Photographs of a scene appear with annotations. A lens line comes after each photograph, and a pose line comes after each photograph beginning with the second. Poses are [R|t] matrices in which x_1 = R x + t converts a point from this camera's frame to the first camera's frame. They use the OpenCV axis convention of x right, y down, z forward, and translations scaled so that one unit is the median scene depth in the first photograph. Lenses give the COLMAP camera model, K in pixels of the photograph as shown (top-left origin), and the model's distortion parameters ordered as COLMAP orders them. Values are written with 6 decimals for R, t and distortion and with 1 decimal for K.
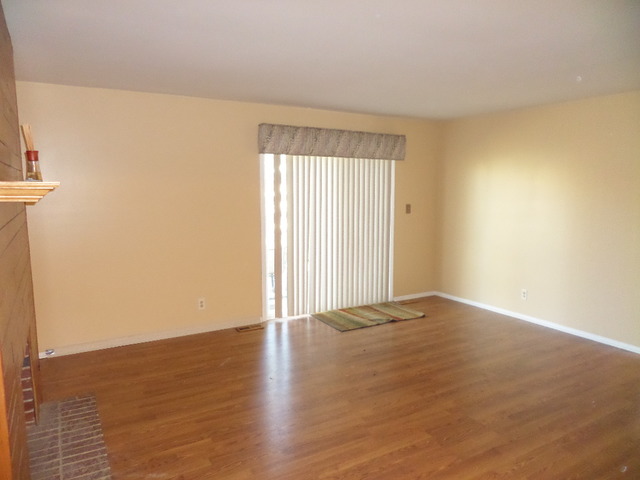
lens RADIAL K [[455.7, 0, 320.4], [0, 455.7, 240.0], [0, 0, 1]] dist [0.004498, 0.000723]
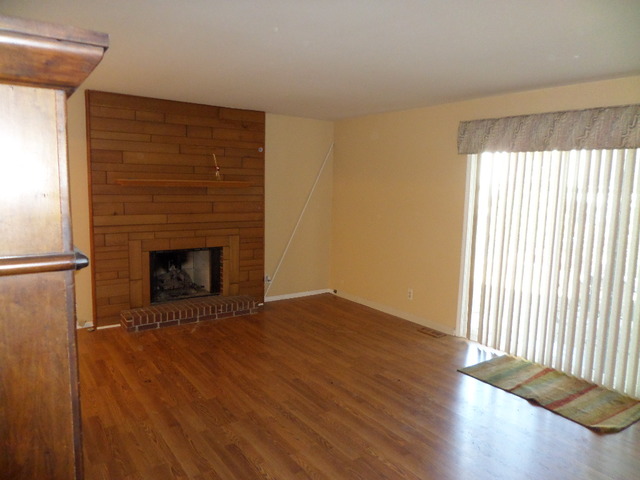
lens RADIAL K [[455.7, 0, 319.8], [0, 455.7, 240.9], [0, 0, 1]] dist [0.004498, 0.000723]
pose [[0.083449, 0.122136, -0.988999, 0.798122], [-0.145227, 0.983355, 0.109186, -0.076637], [0.985873, 0.134517, 0.099798, 0.653593]]
